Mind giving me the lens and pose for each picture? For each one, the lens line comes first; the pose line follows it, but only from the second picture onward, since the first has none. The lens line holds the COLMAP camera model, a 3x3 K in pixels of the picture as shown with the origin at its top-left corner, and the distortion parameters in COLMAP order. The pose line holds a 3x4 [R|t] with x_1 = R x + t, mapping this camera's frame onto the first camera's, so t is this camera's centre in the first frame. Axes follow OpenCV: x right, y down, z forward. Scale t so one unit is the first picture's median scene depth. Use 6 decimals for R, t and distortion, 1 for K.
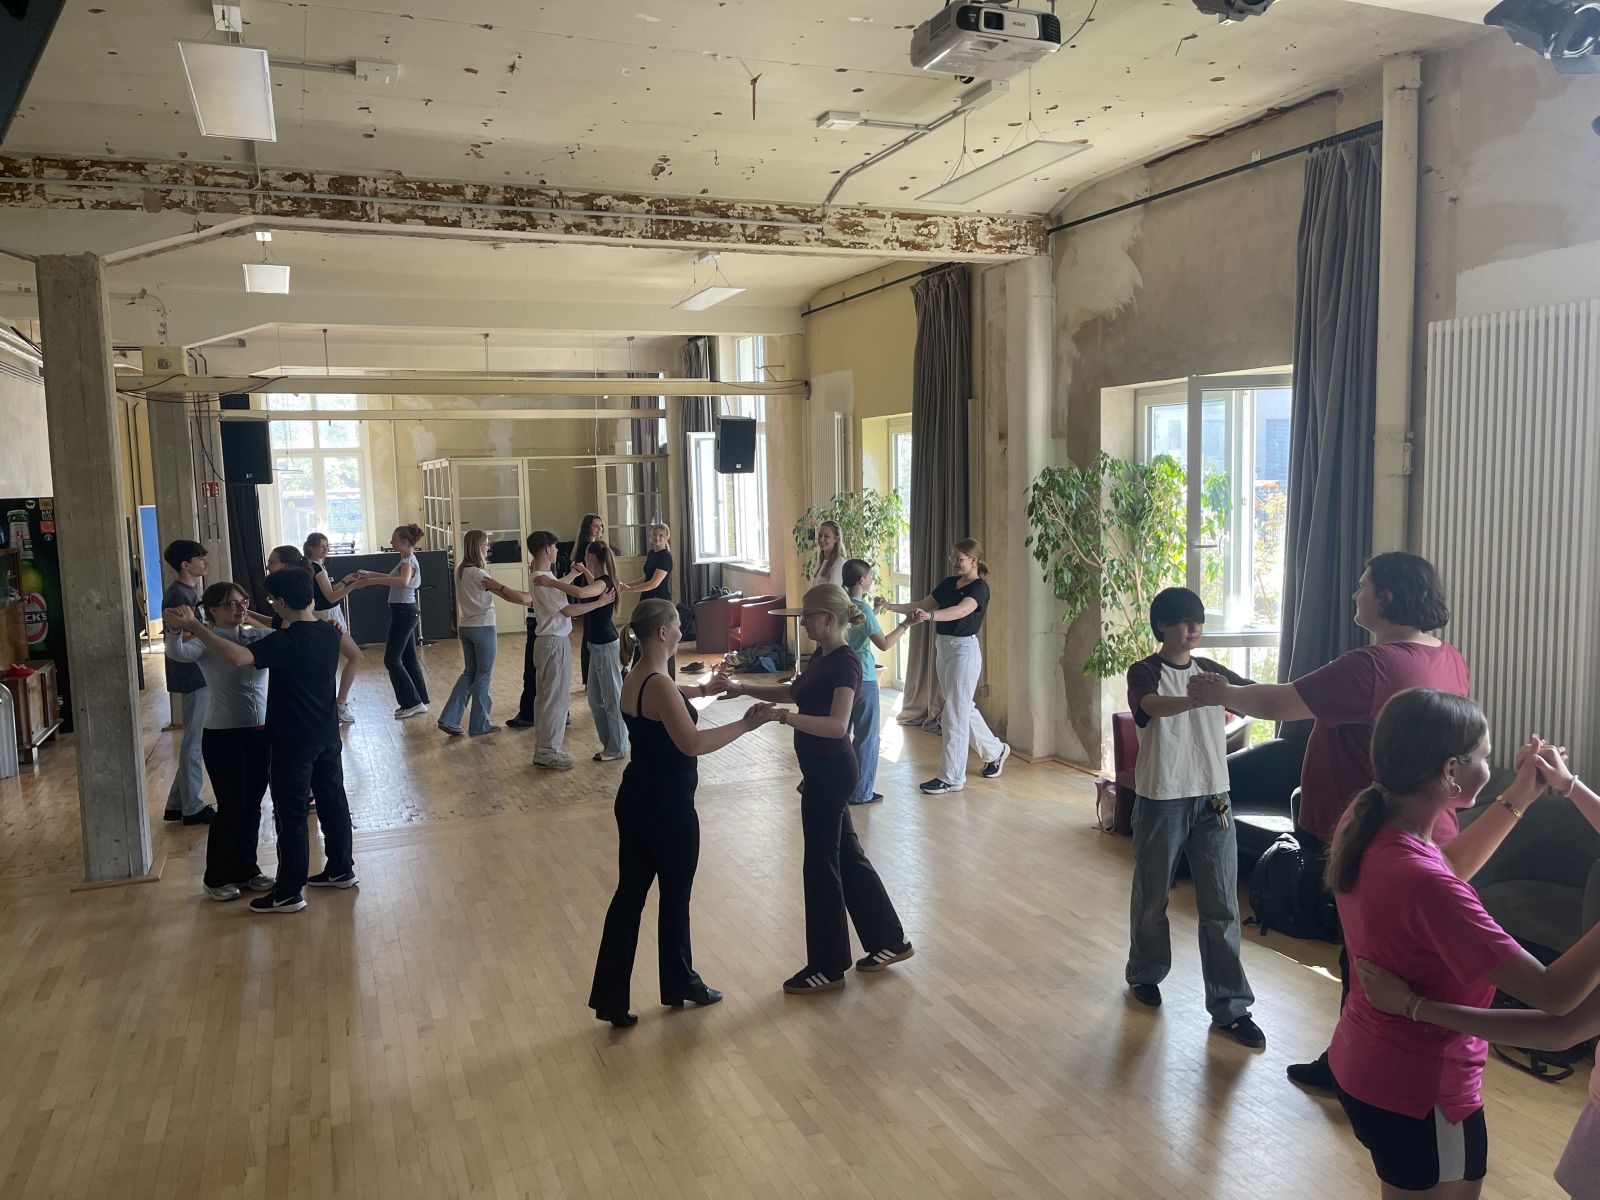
lens RADIAL K [[1192.7, 0, 798.8], [0, 1192.7, 596.9], [0, 0, 1]] dist [0.073422, -0.092516]
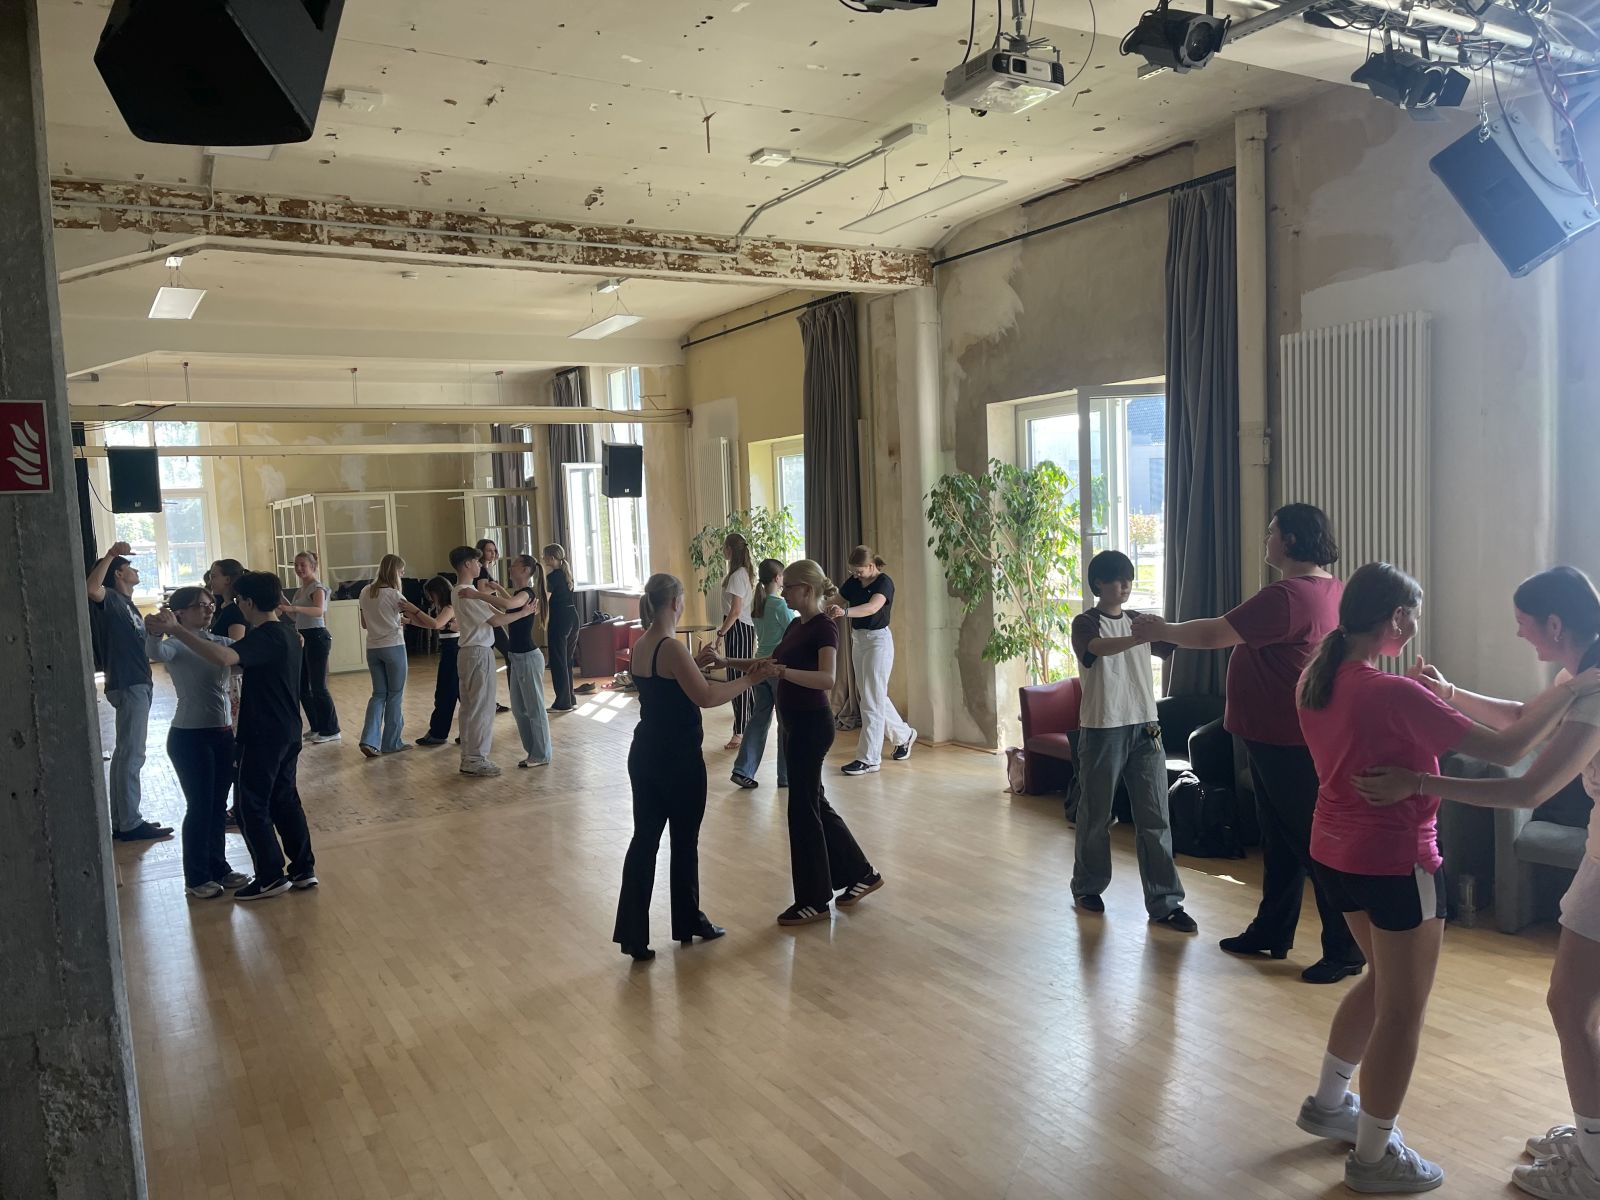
lens RADIAL K [[1190.7, 0, 786.3], [0, 1190.7, 611.2], [0, 0, 1]] dist [0.078107, -0.104517]
pose [[0.990036, -0.029807, 0.137626, -0.100942], [0.033574, 0.999120, -0.025130, 0.044326], [-0.136756, 0.029500, 0.990165, -0.076158]]
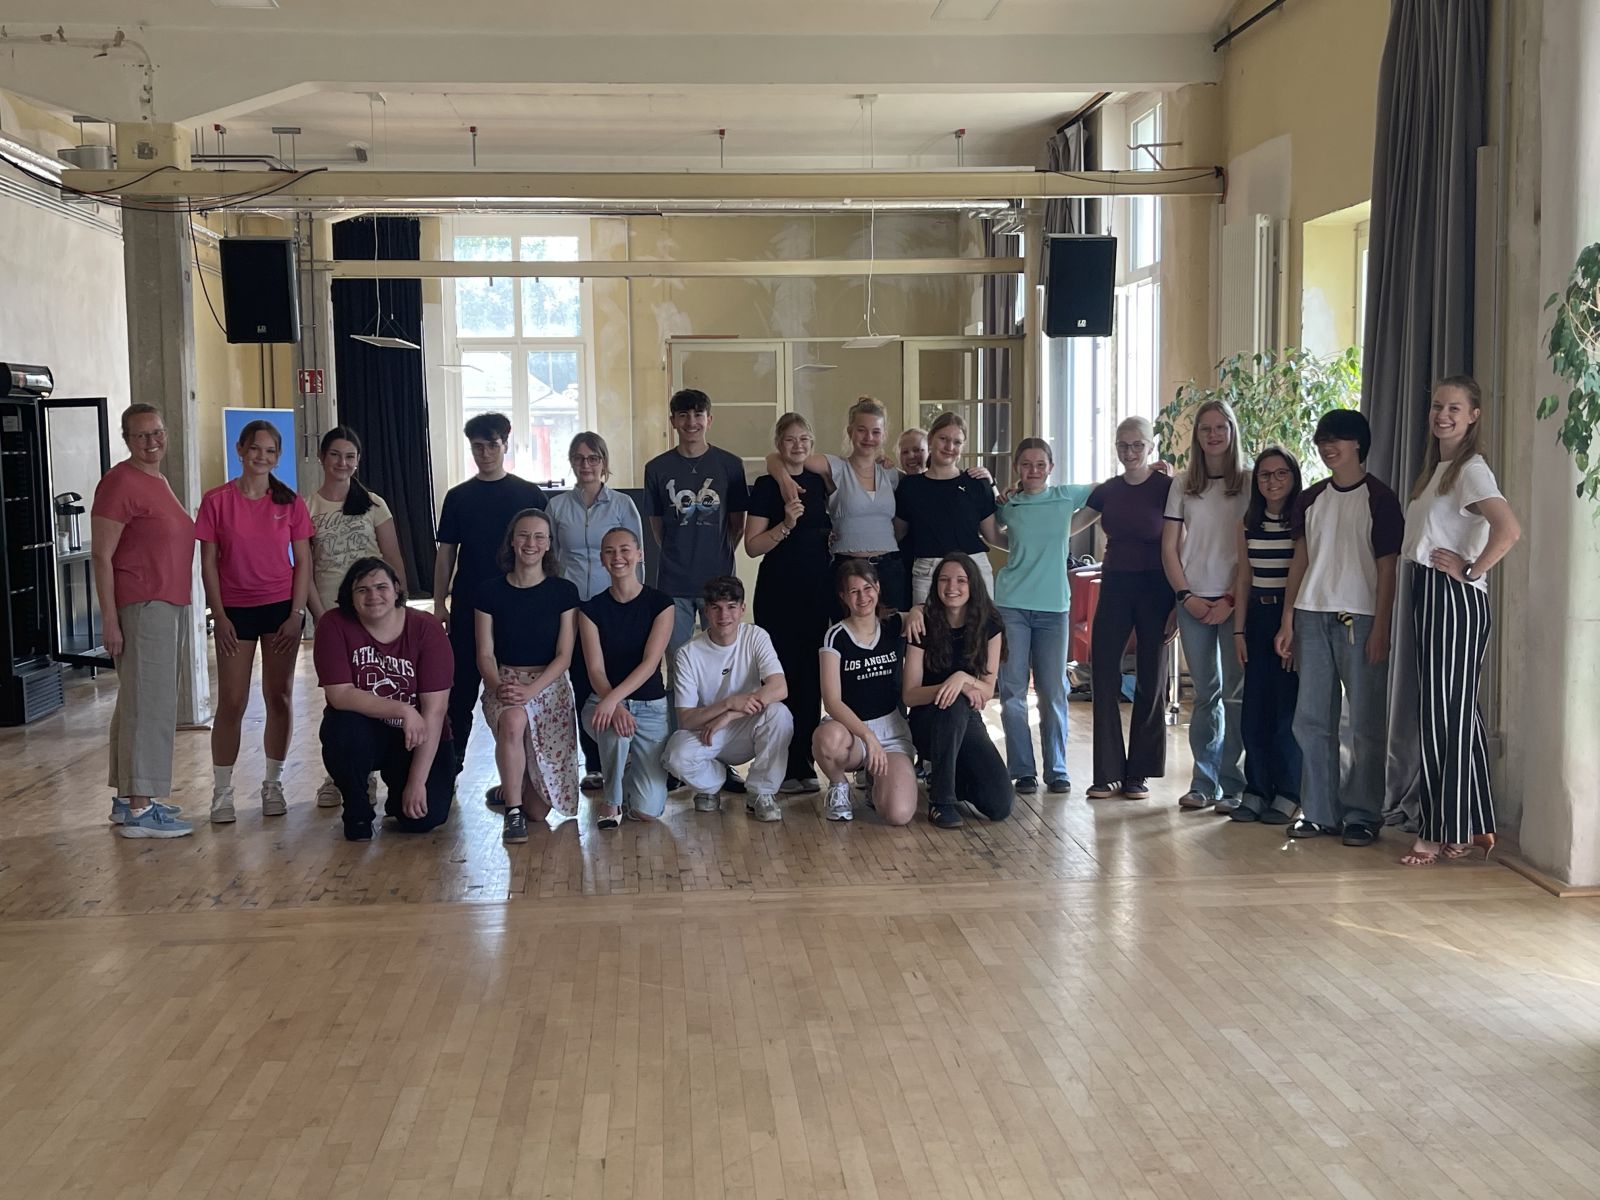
lens RADIAL K [[1822.7, 0, 821.8], [0, 1822.7, 600.9], [0, 0, 1]] dist [0.089784, -0.170945]
pose [[0.956237, 0.038357, -0.290069, 0.145287], [-0.040867, 0.999161, -0.002599, 0.043958], [0.289726, 0.014339, 0.957002, 0.269455]]
